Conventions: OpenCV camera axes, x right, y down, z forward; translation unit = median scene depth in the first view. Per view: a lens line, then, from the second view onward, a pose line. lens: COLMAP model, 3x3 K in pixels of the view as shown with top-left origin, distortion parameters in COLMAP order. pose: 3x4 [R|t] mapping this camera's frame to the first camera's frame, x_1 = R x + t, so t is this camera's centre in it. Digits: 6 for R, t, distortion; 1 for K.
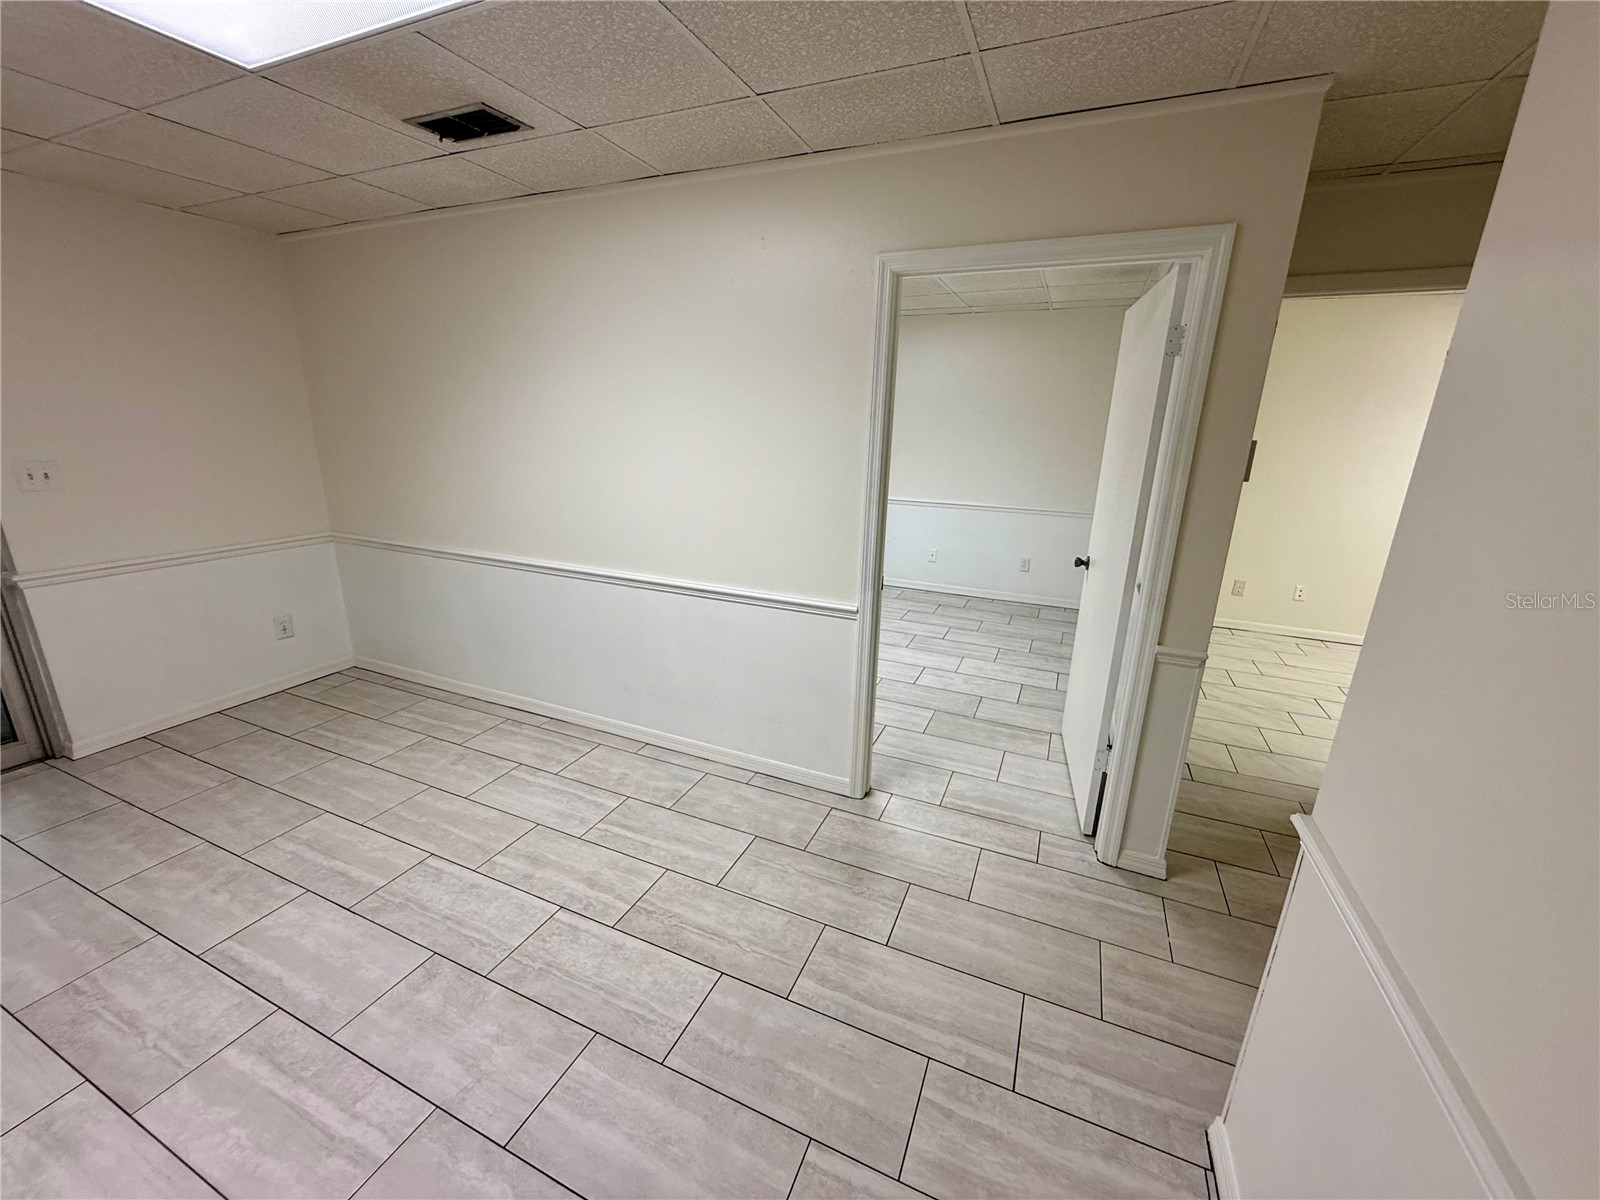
lens RADIAL K [[639.1, 0, 798.2], [0, 639.1, 599.9], [0, 0, 1]] dist [-0.000178, 0.000458]
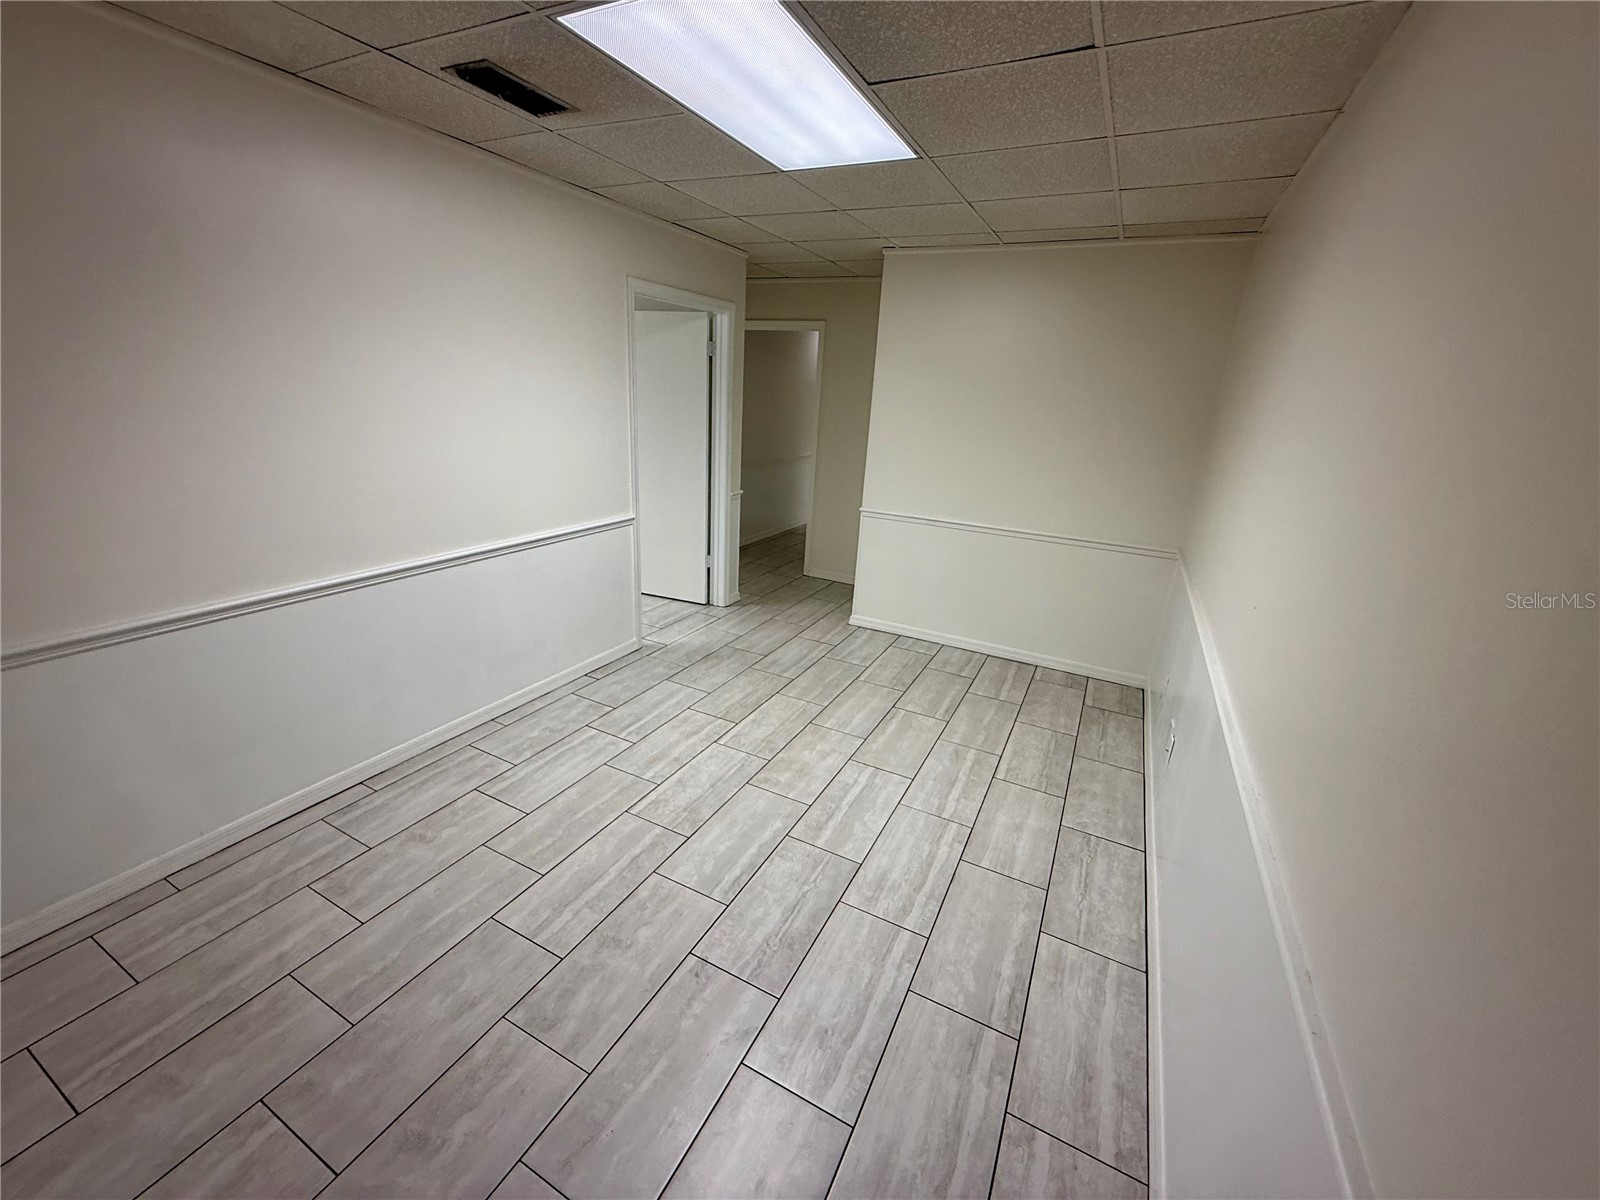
lens RADIAL K [[639.1, 0, 789.2], [0, 639.1, 602.2], [0, 0, 1]] dist [-0.000178, 0.000458]
pose [[0.069680, -0.337051, 0.938904, -1.372661], [0.222069, 0.922816, 0.314795, -0.193768], [-0.972538, 0.186567, 0.139151, 0.492916]]
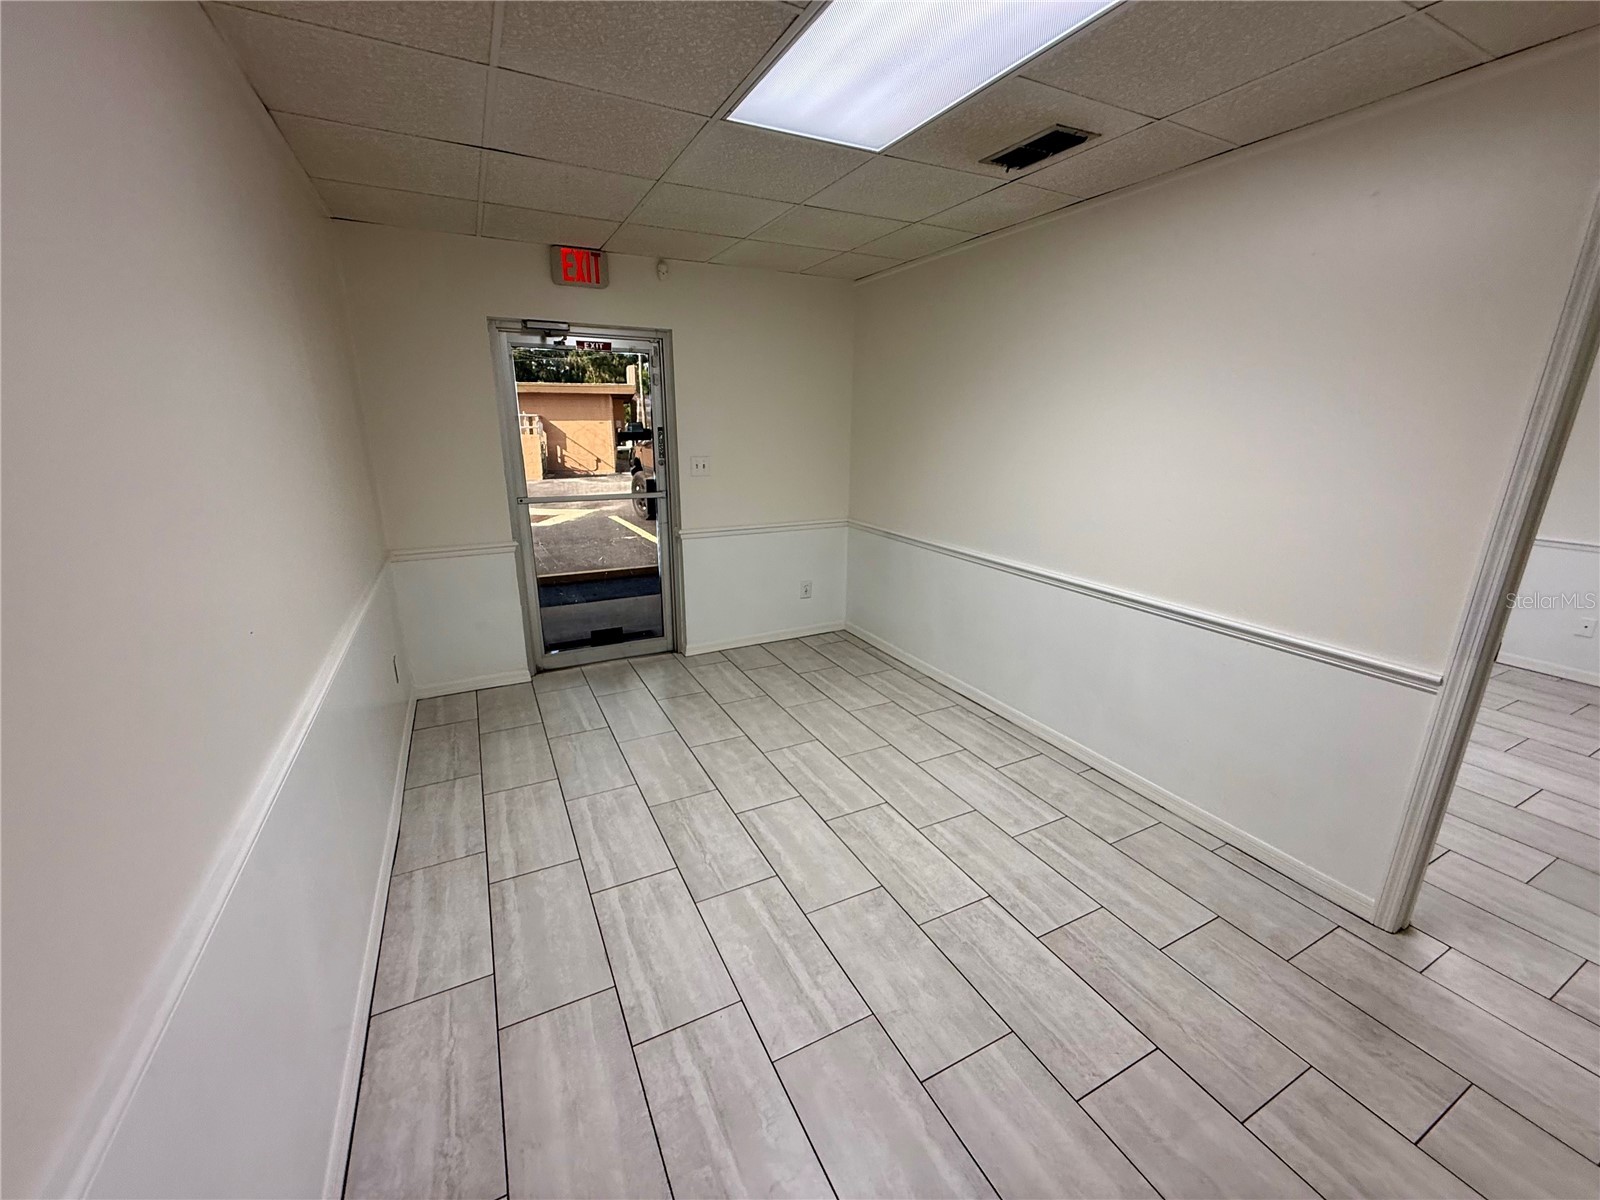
lens RADIAL K [[639.1, 0, 795.6], [0, 639.1, 600.9], [0, 0, 1]] dist [-0.000178, 0.000458]
pose [[0.773735, 0.157477, -0.613625, -0.045985], [-0.162303, 0.985559, 0.048277, 0.009966], [0.612366, 0.062239, 0.788121, -0.032373]]
